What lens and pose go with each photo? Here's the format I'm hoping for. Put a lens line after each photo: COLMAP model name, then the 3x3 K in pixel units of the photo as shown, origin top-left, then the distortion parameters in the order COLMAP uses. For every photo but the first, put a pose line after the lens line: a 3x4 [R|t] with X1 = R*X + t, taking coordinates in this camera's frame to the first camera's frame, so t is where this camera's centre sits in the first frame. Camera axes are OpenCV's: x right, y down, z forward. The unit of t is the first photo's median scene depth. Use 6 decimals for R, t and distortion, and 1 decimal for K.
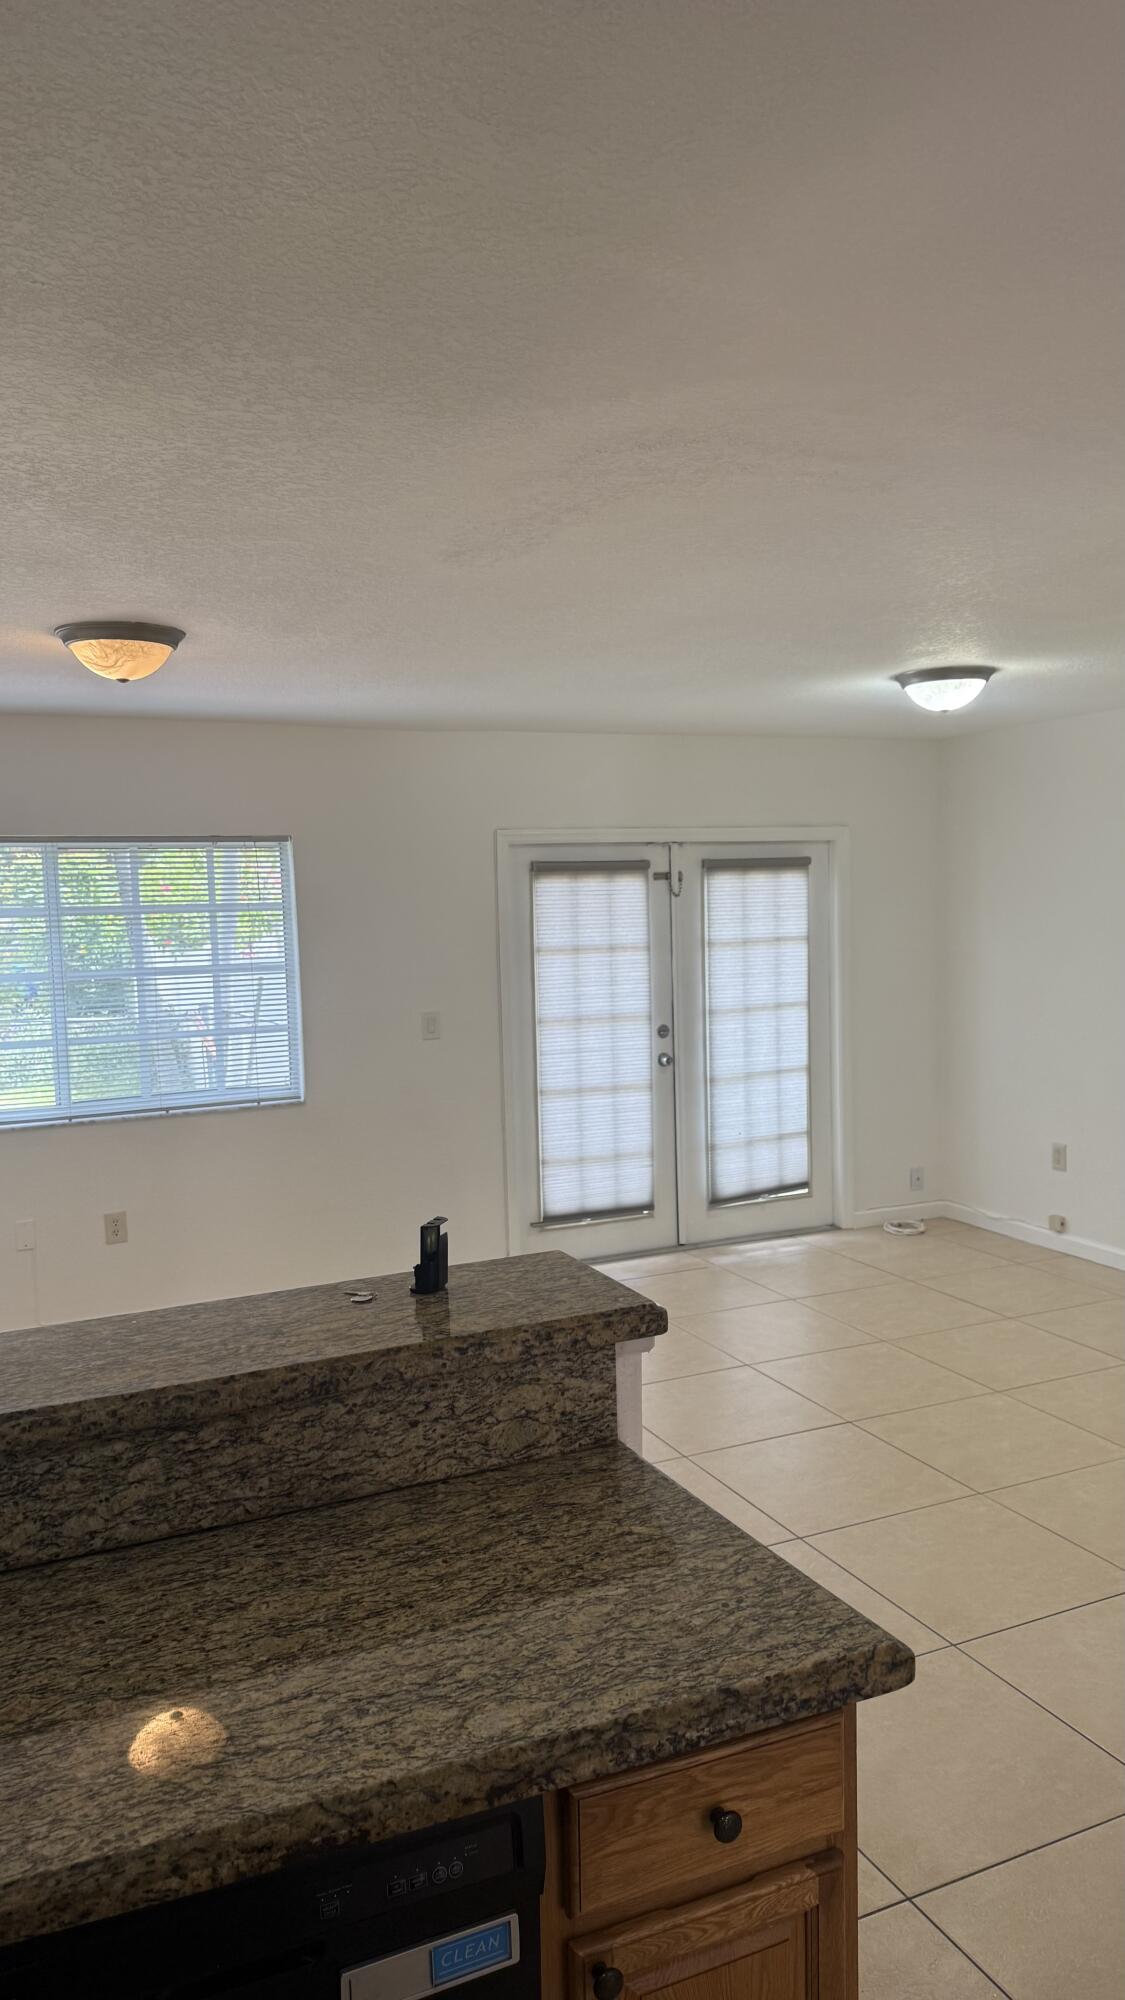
lens RADIAL K [[1396.4, 0, 536.8], [0, 1396.4, 1002.3], [0, 0, 1]] dist [0.040256, -0.041549]
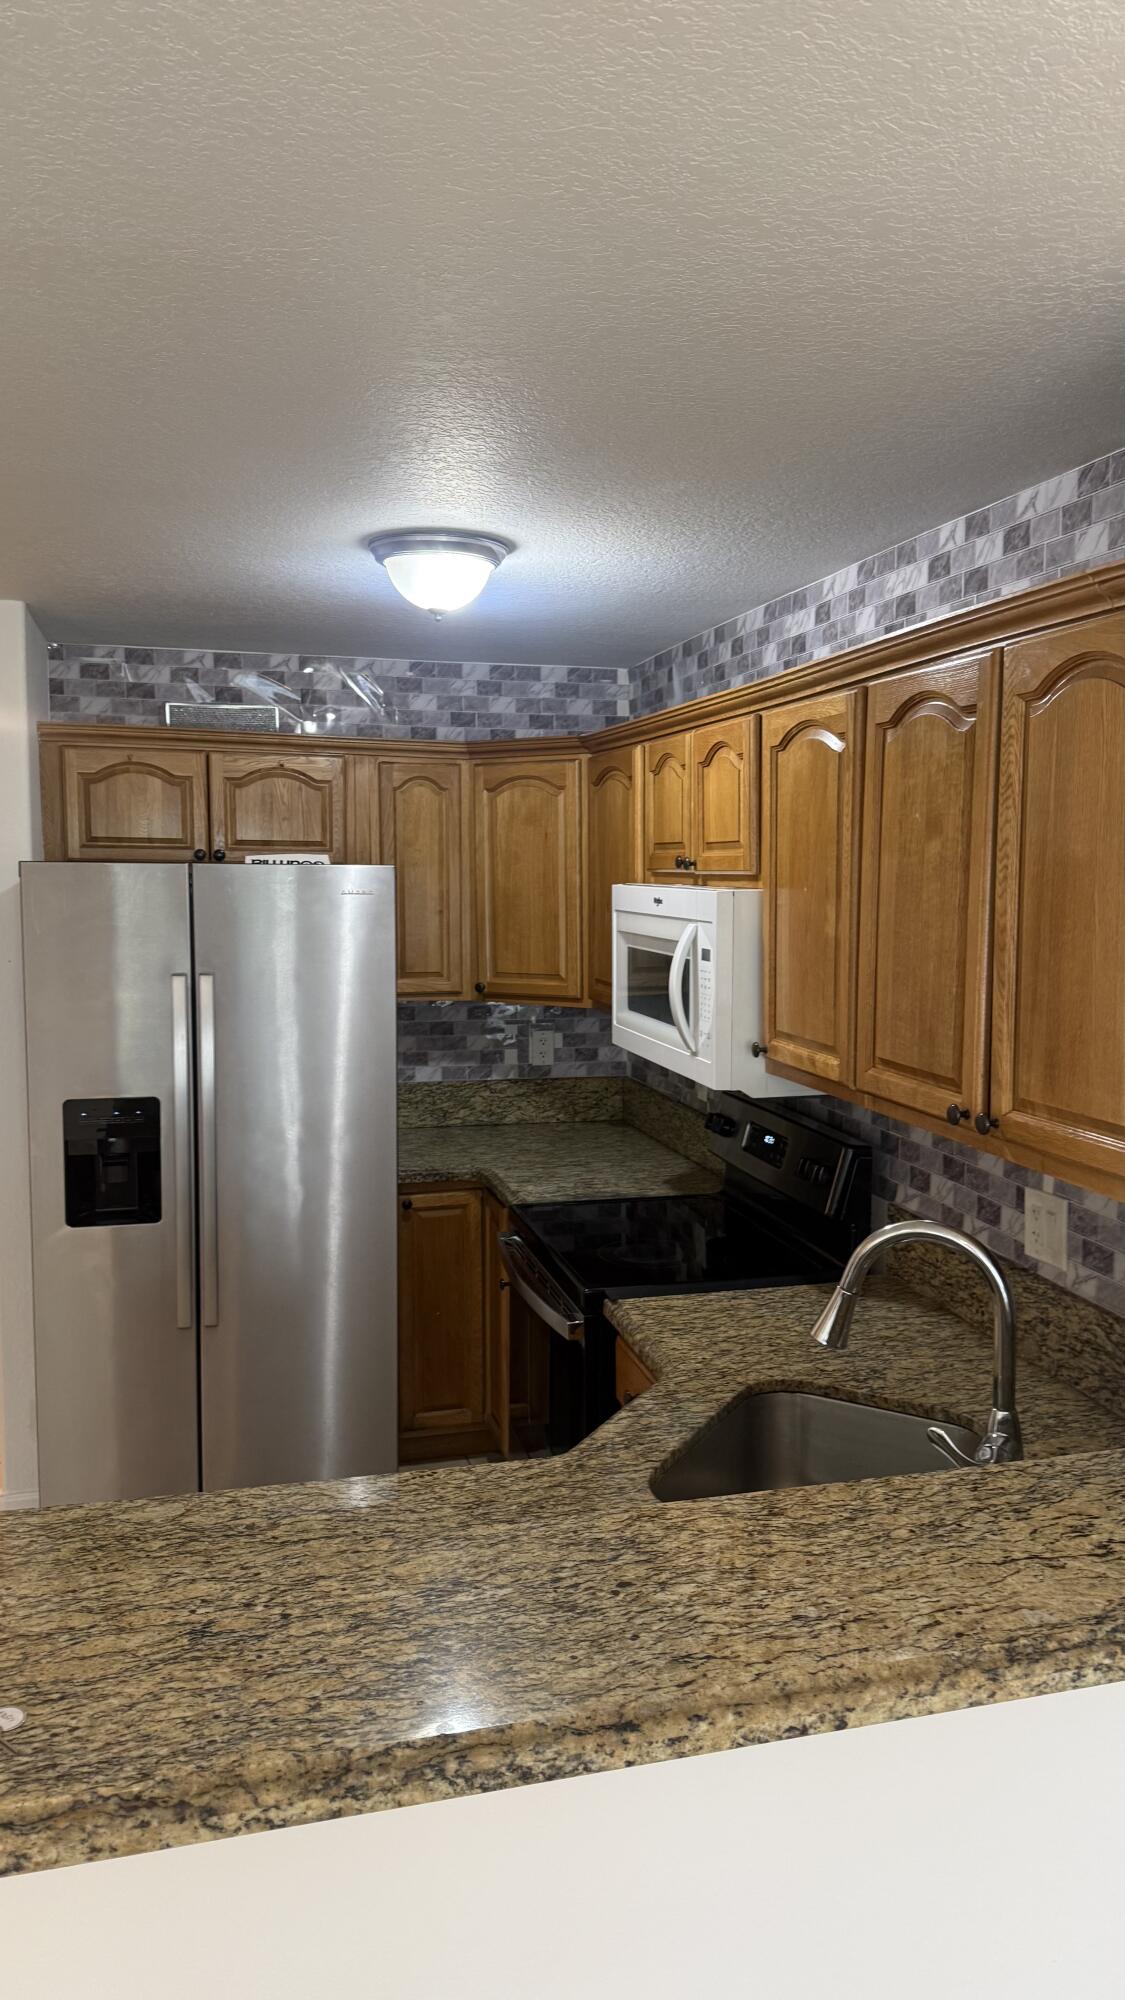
lens RADIAL K [[1396.4, 0, 536.8], [0, 1396.4, 1002.3], [0, 0, 1]] dist [0.040256, -0.041549]
pose [[-0.984441, 0.003247, 0.175683, -0.254161], [0.035949, 0.982403, 0.183283, -0.088771], [-0.171996, 0.186747, -0.967235, 0.870183]]
